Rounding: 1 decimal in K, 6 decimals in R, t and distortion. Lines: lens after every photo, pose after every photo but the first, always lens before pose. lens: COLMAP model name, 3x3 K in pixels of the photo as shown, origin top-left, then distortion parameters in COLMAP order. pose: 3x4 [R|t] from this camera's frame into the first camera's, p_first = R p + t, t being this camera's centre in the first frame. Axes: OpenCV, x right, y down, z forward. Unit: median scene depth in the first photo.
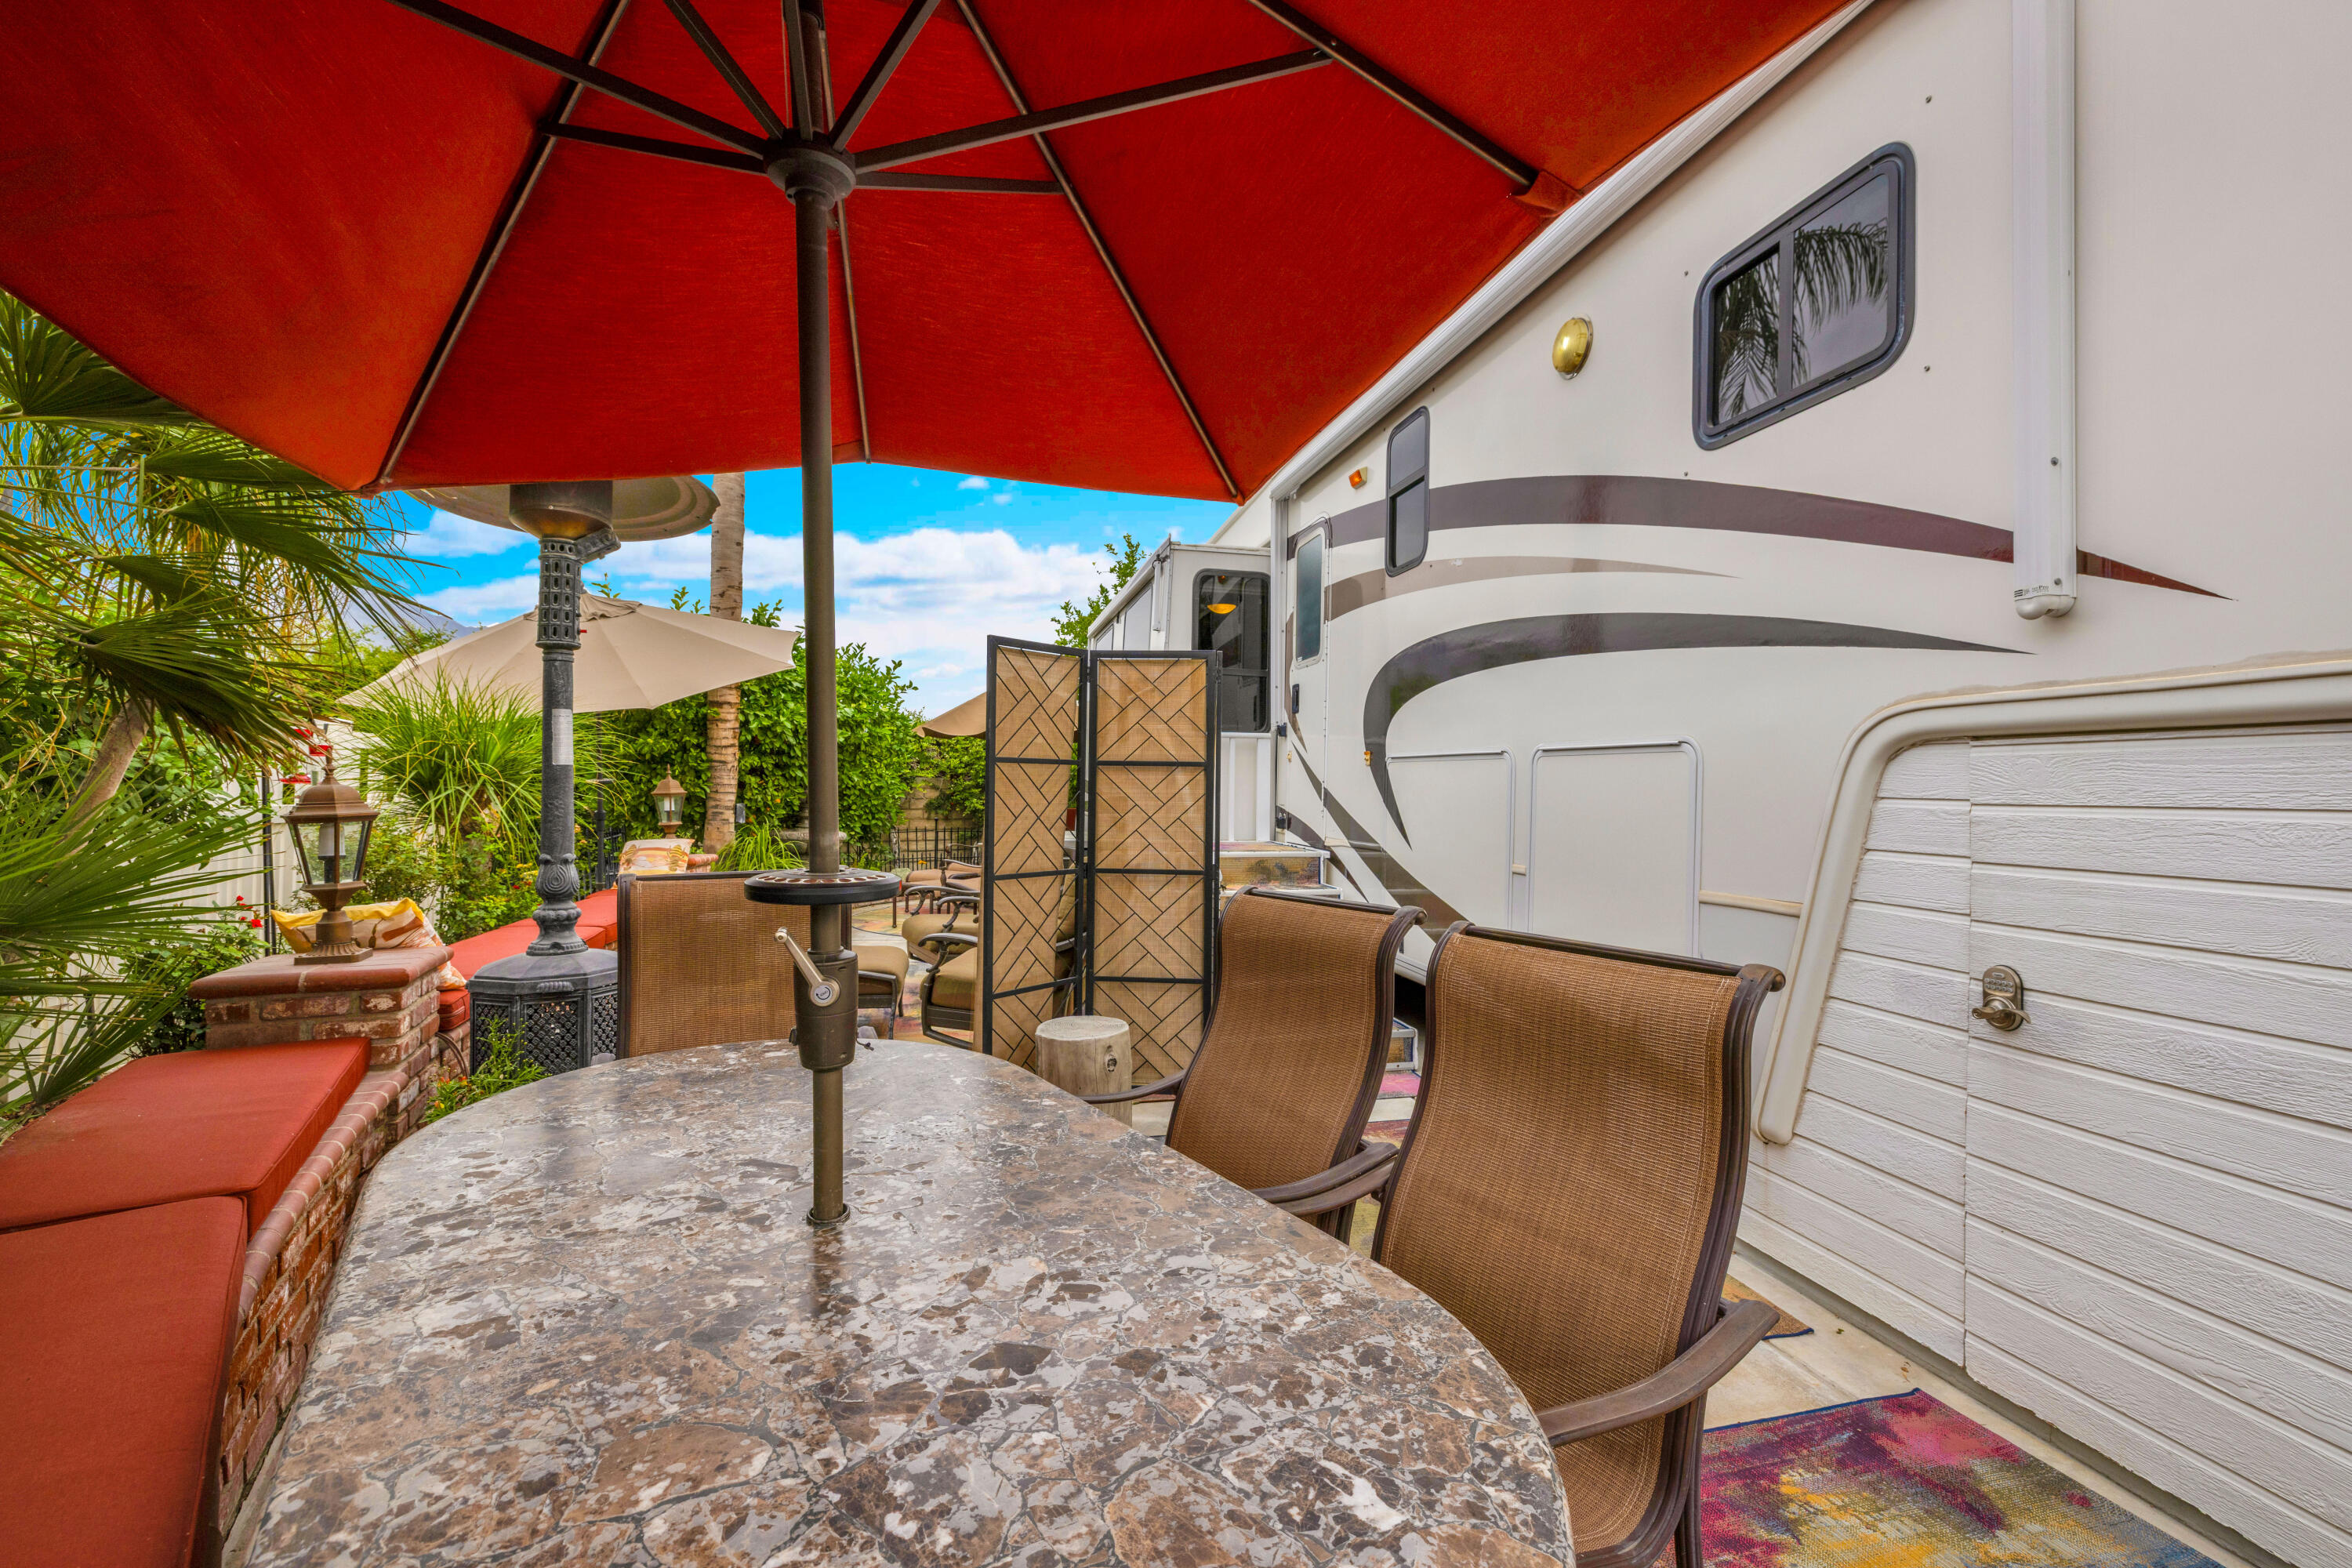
lens RADIAL K [[1017.2, 0, 1186.7], [0, 1017.2, 781.7], [0, 0, 1]] dist [0.004141, -0.000632]
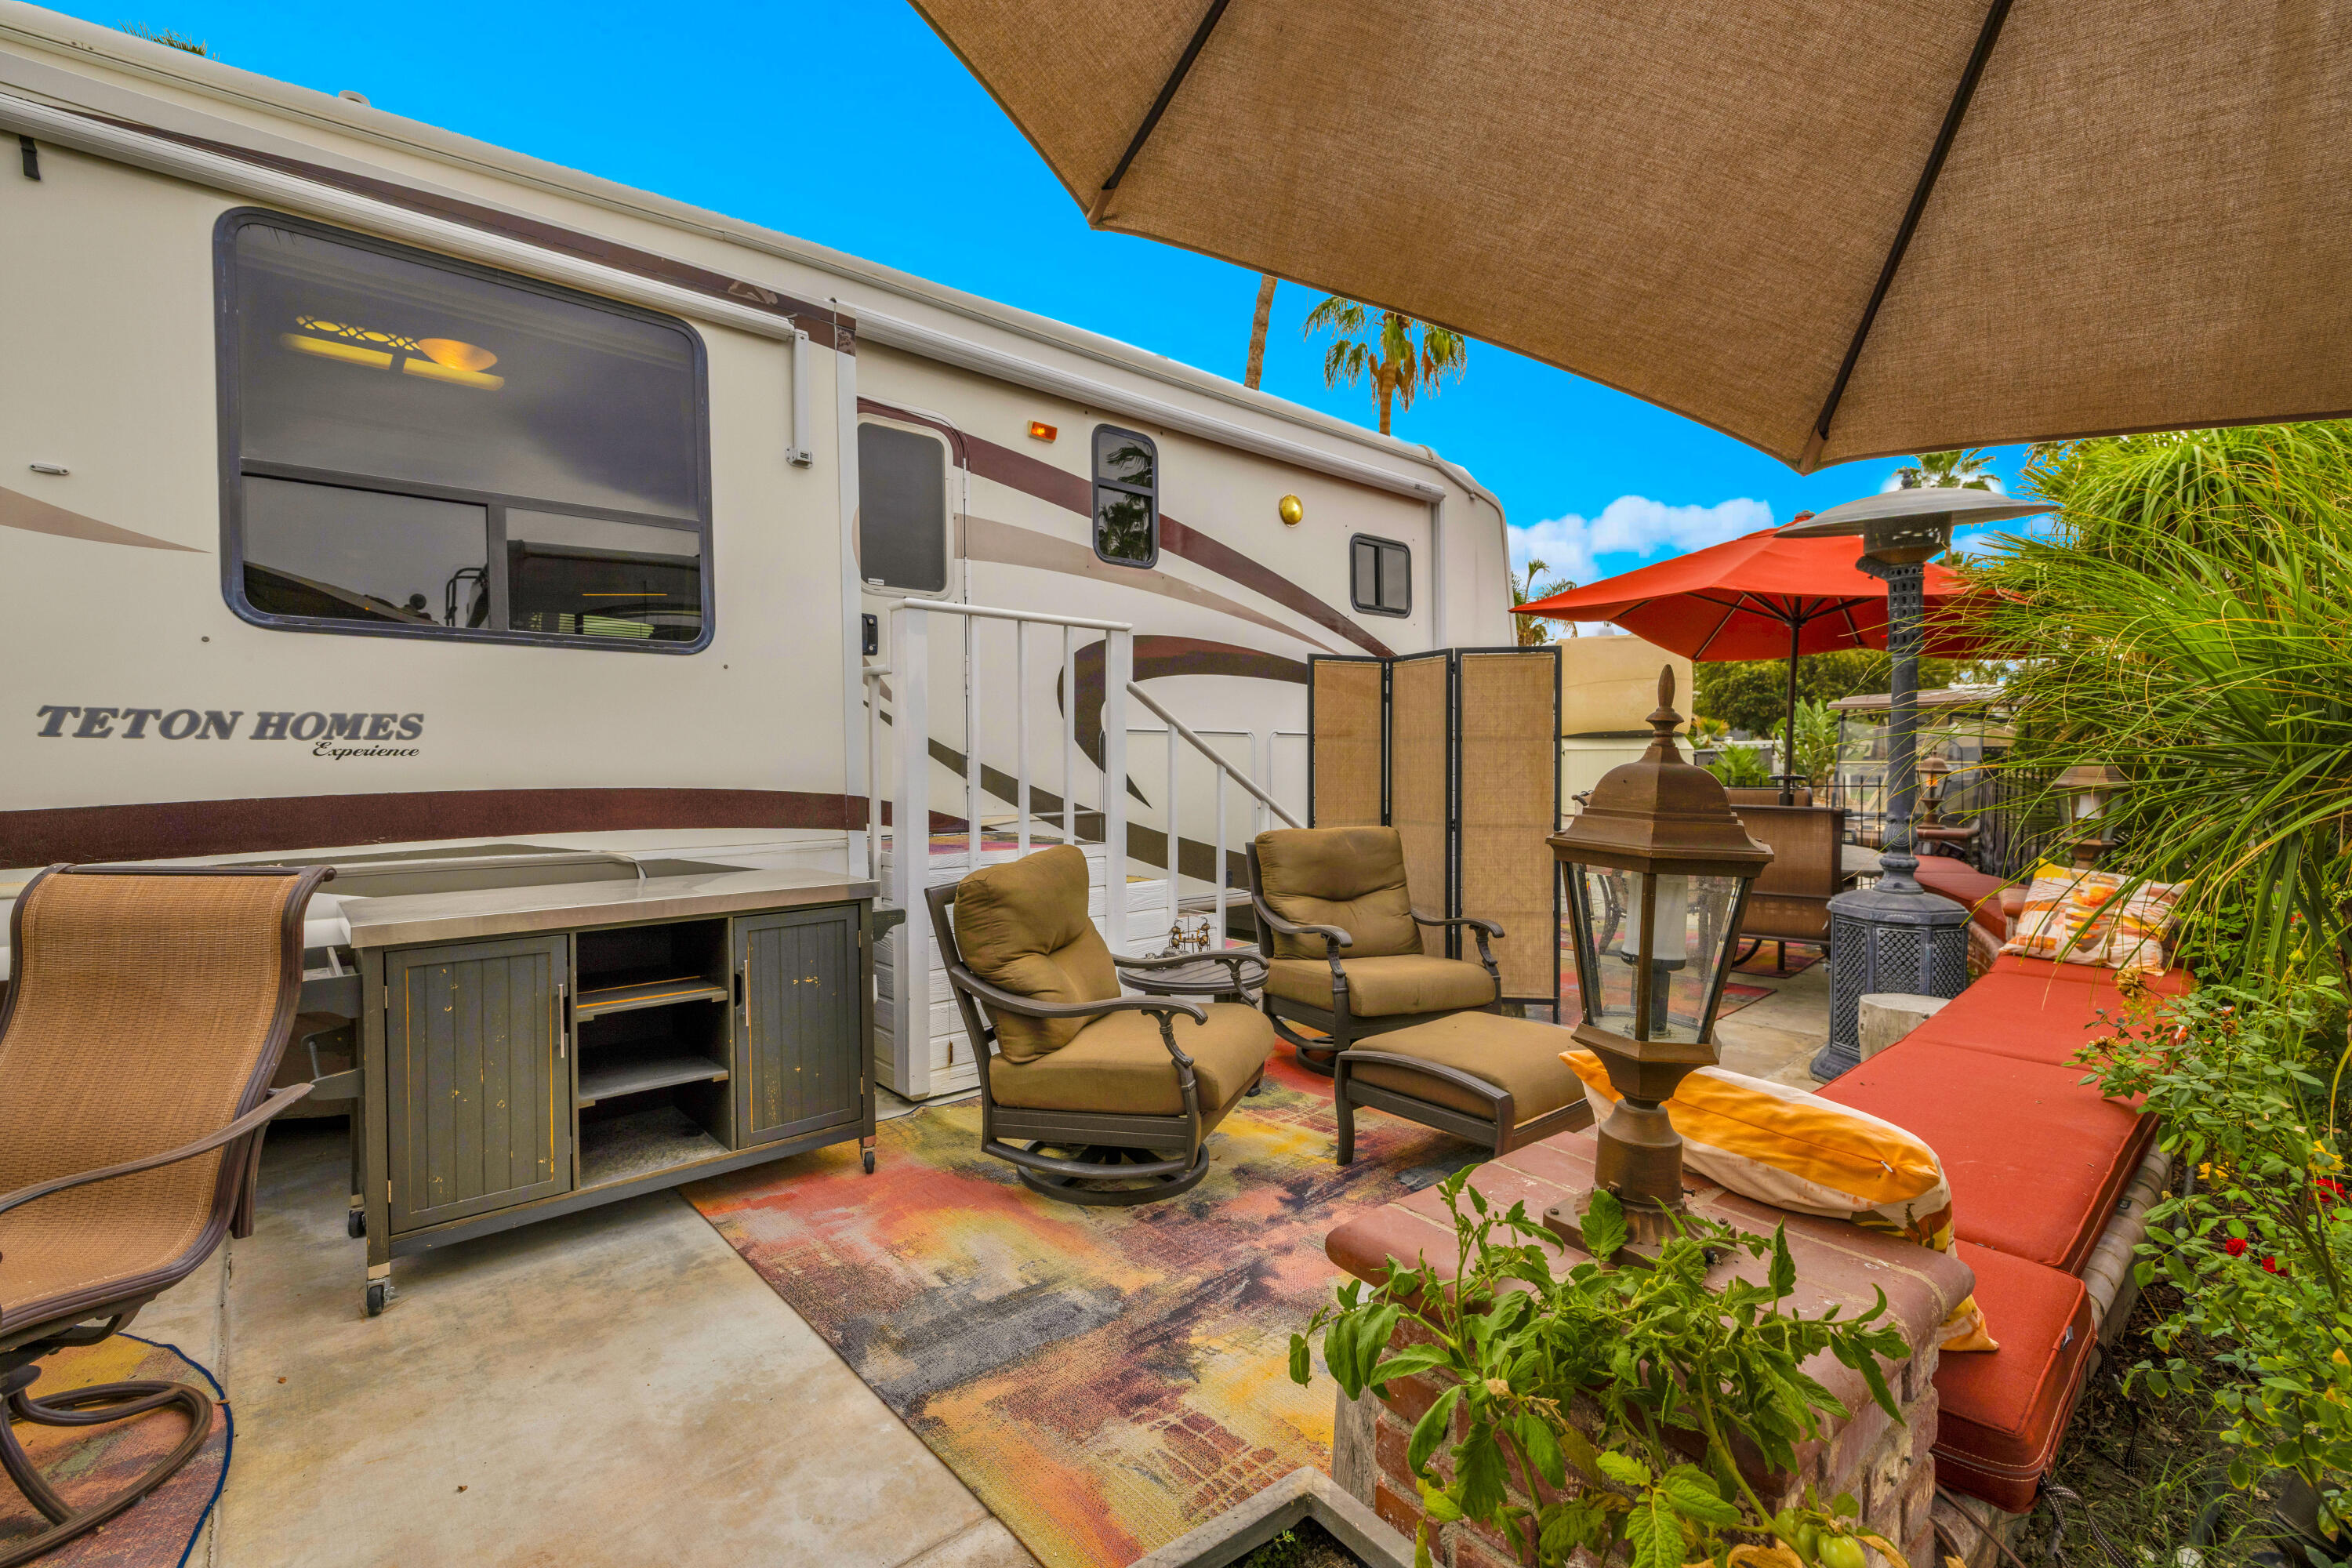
lens RADIAL K [[1017.2, 0, 1158.4], [0, 1017.2, 774.6], [0, 0, 1]] dist [0.004141, -0.000632]
pose [[-0.476981, -0.029515, 0.878418, -0.472338], [-0.008362, 0.999543, 0.029044, -0.004057], [-0.878874, 0.006508, -0.477010, 0.884864]]
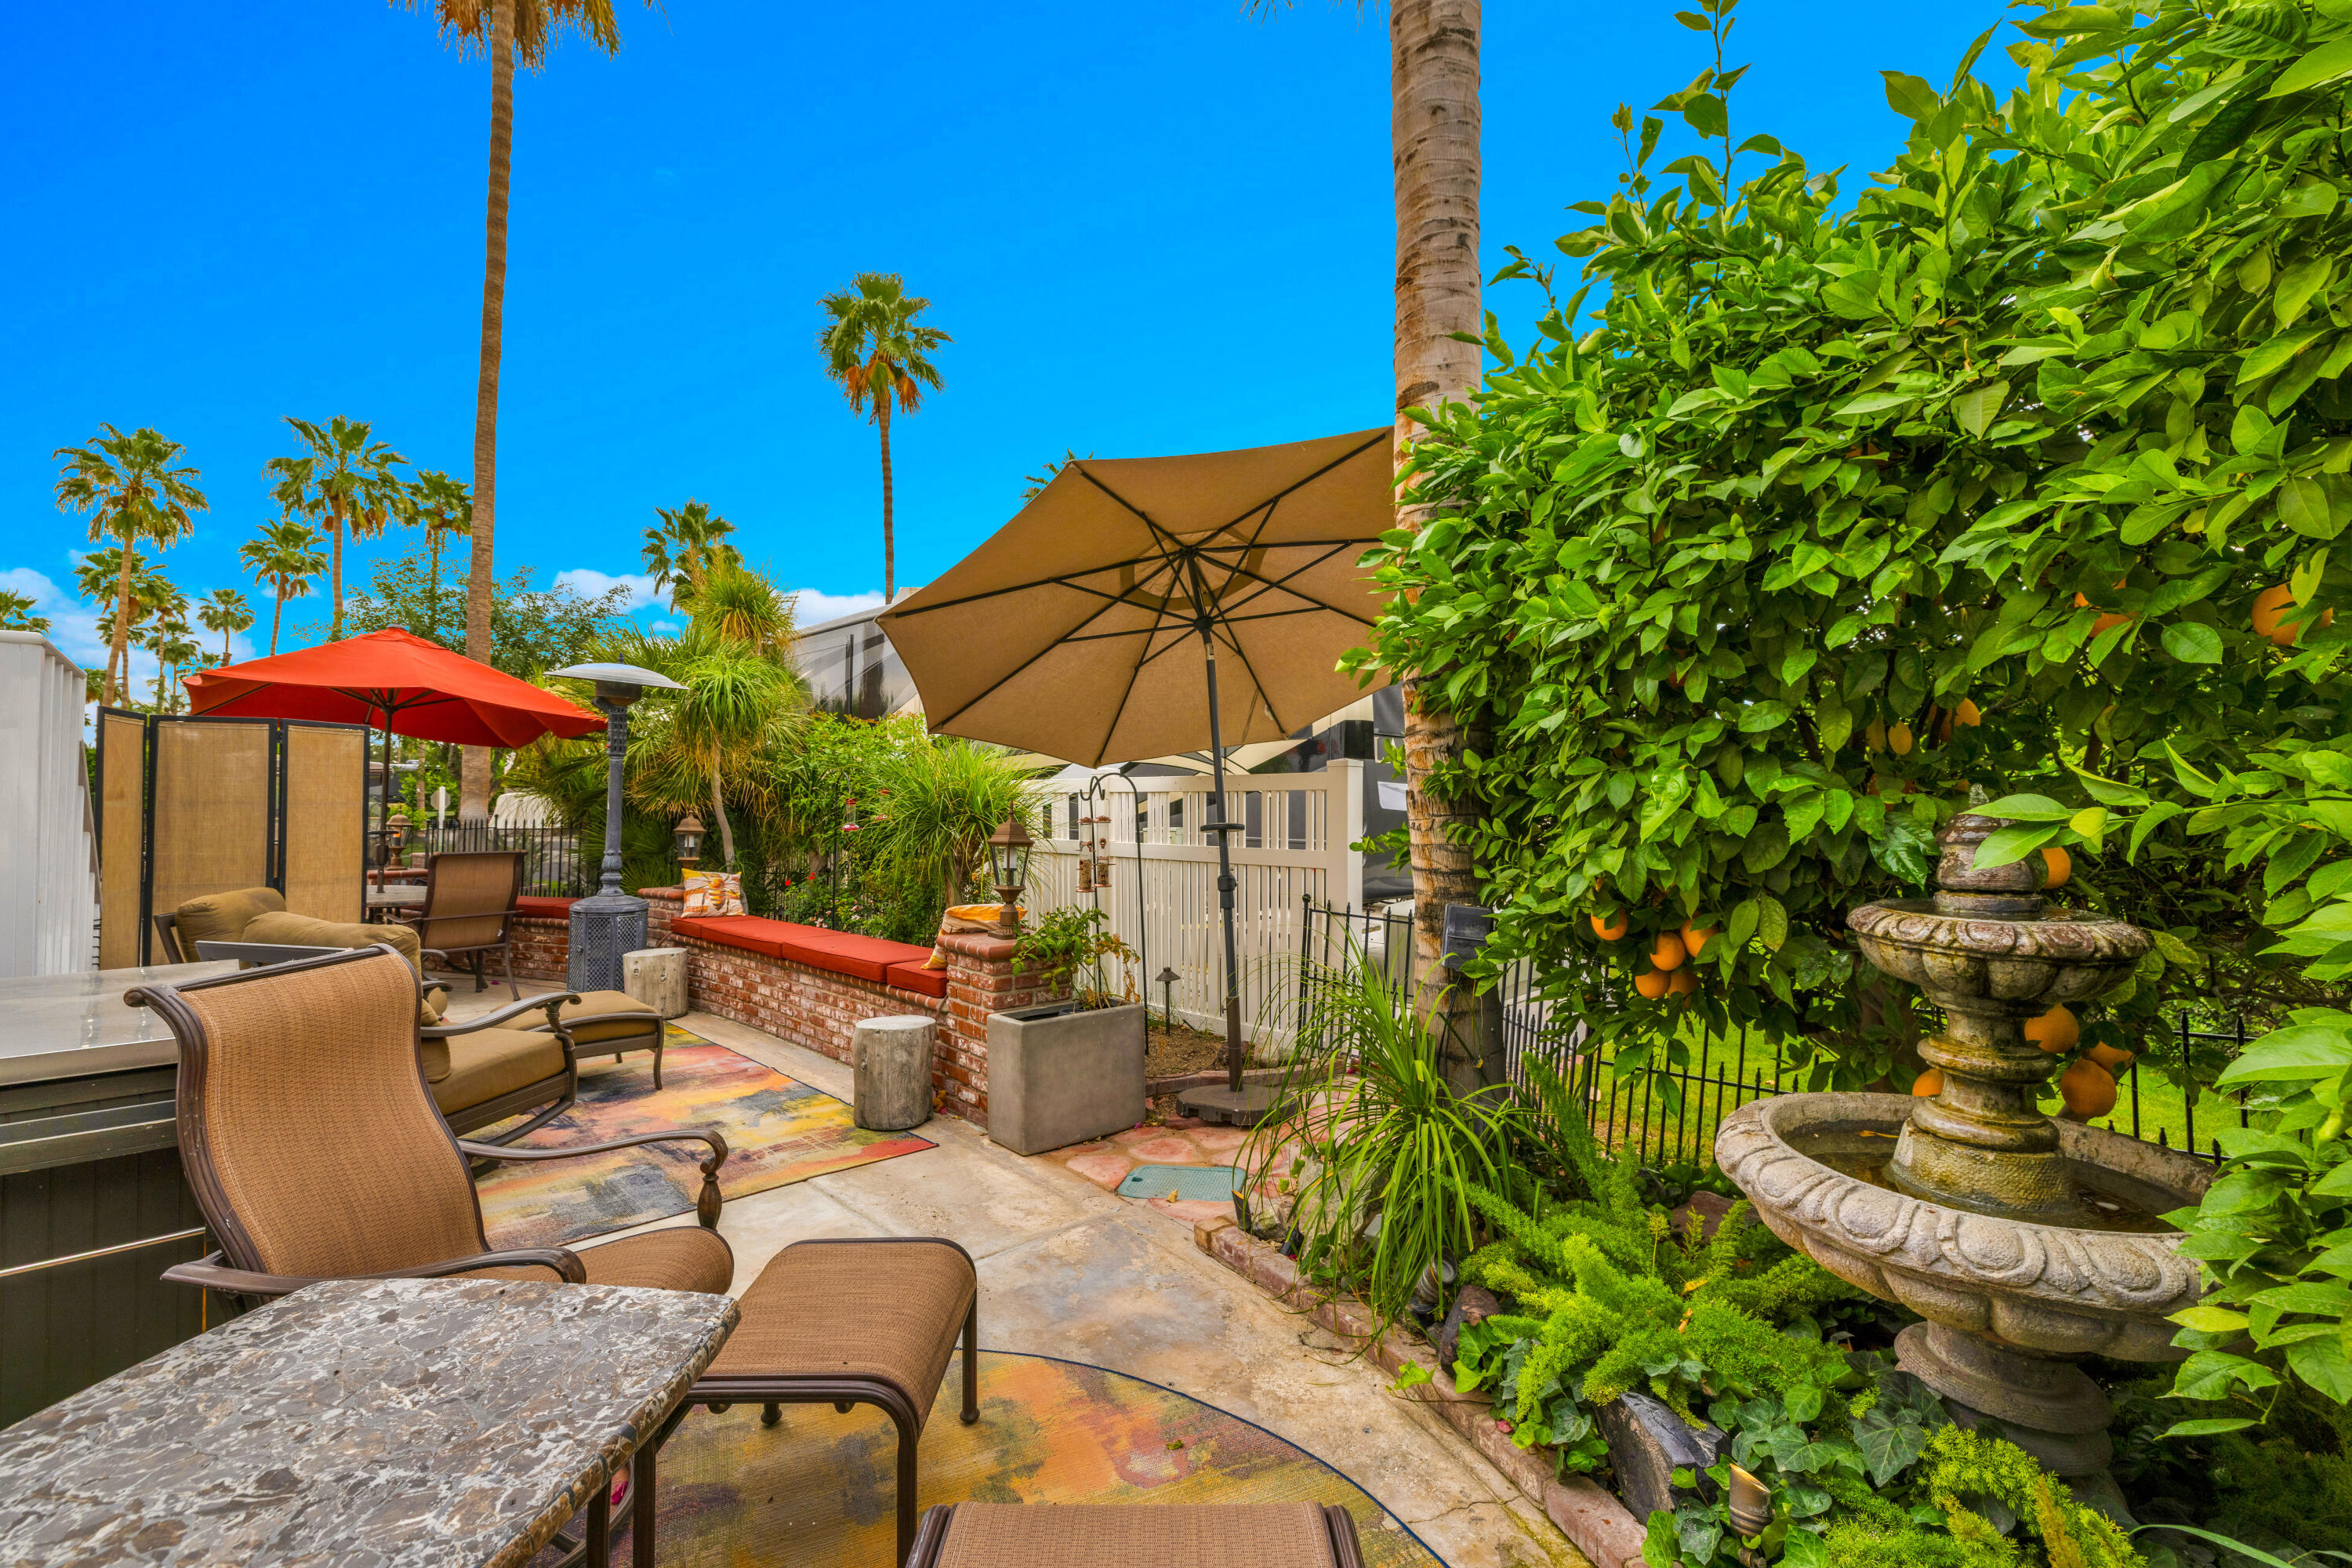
lens RADIAL K [[1017.2, 0, 1187.6], [0, 1017.2, 784.6], [0, 0, 1]] dist [0.004141, -0.000632]
pose [[-0.849824, -0.023313, -0.526550, -0.195025], [-0.008051, 0.999479, -0.031257, -0.005268], [0.527004, -0.022324, -0.849569, 1.262168]]
